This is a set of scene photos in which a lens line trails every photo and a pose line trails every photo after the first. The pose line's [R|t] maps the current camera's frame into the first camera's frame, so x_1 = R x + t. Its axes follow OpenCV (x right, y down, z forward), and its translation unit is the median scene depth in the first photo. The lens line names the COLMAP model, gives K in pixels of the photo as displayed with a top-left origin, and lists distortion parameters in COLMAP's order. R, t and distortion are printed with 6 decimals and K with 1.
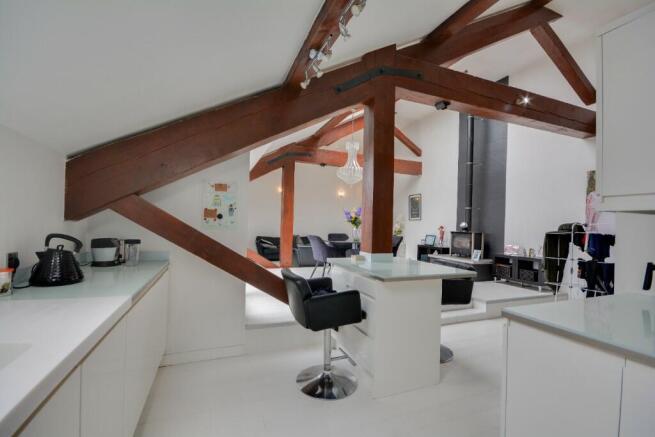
lens RADIAL K [[293.8, 0, 329.2], [0, 293.8, 222.1], [0, 0, 1]] dist [-0.002232, -0.000304]
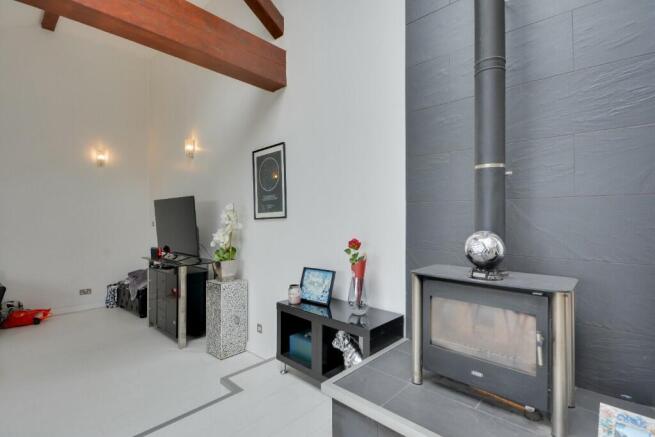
lens RADIAL K [[319.1, 0, 327.5], [0, 319.1, 218.5], [0, 0, 1]] dist [0.000426, 0.000093]
pose [[0.908515, -0.019948, 0.417375, 0.200878], [0.017649, 0.999800, 0.009369, -0.010136], [-0.417479, -0.001145, 0.908686, 0.643498]]
